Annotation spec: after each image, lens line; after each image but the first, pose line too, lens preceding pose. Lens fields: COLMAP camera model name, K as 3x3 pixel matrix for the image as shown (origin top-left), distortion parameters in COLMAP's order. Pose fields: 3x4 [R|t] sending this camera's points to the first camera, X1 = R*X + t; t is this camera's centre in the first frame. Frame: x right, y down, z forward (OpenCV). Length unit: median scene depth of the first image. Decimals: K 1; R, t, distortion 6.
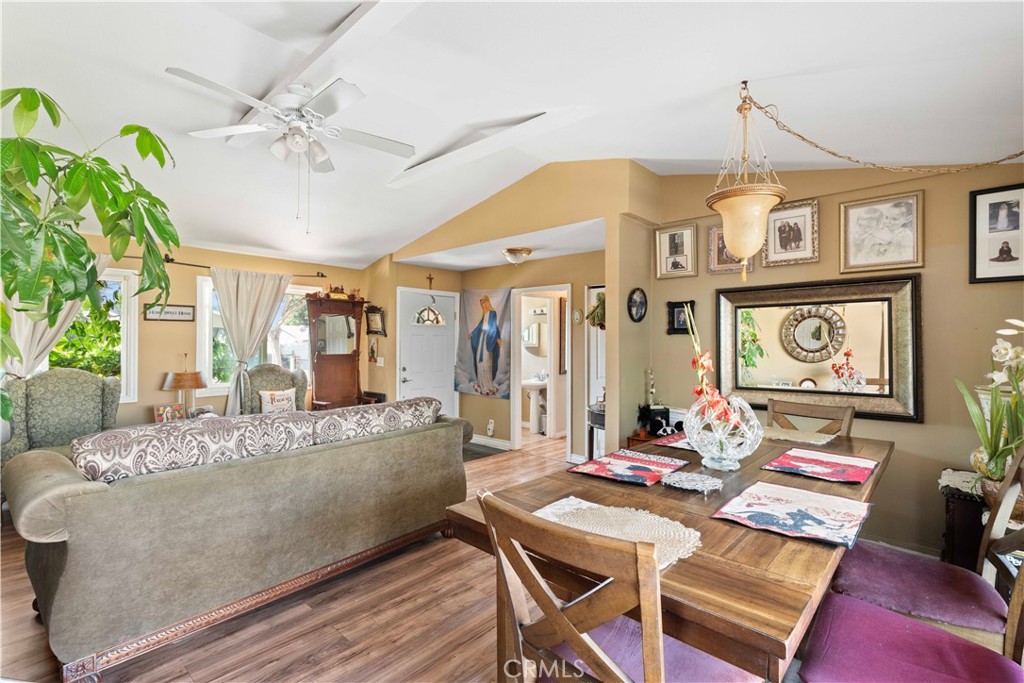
lens RADIAL K [[467.4, 0, 508.2], [0, 467.4, 340.2], [0, 0, 1]] dist [0.001150, 0.000899]
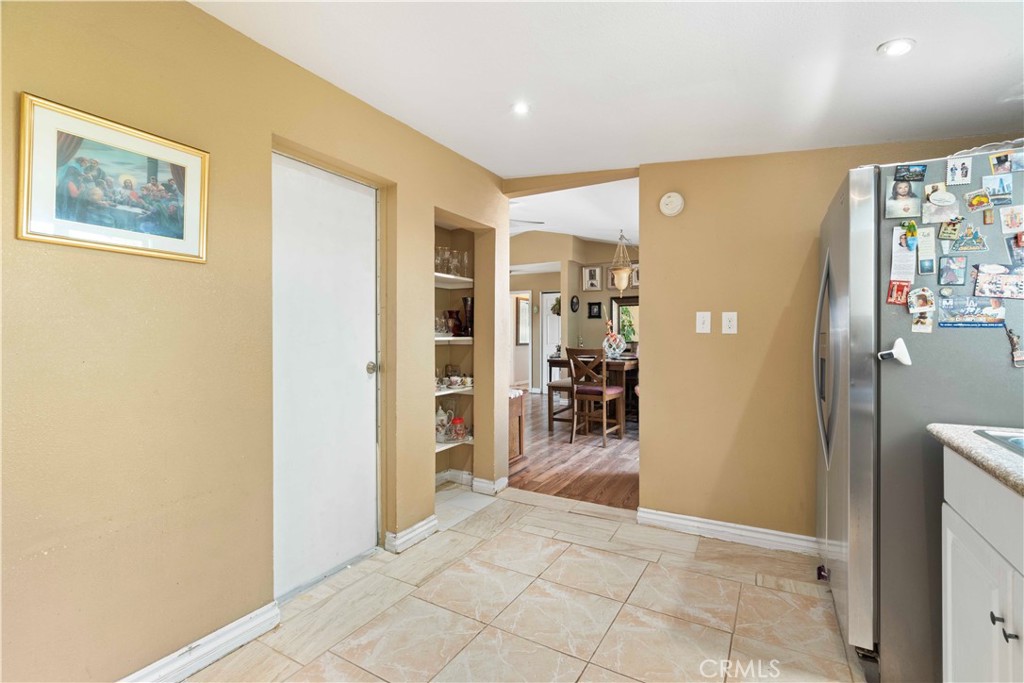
lens RADIAL K [[467.4, 0, 513.4], [0, 467.4, 337.2], [0, 0, 1]] dist [0.001150, 0.000899]
pose [[0.974587, -0.001862, 0.224002, -0.448946], [0.000252, 0.999974, 0.007217, 0.055993], [-0.224010, -0.006977, 0.974562, -0.944982]]
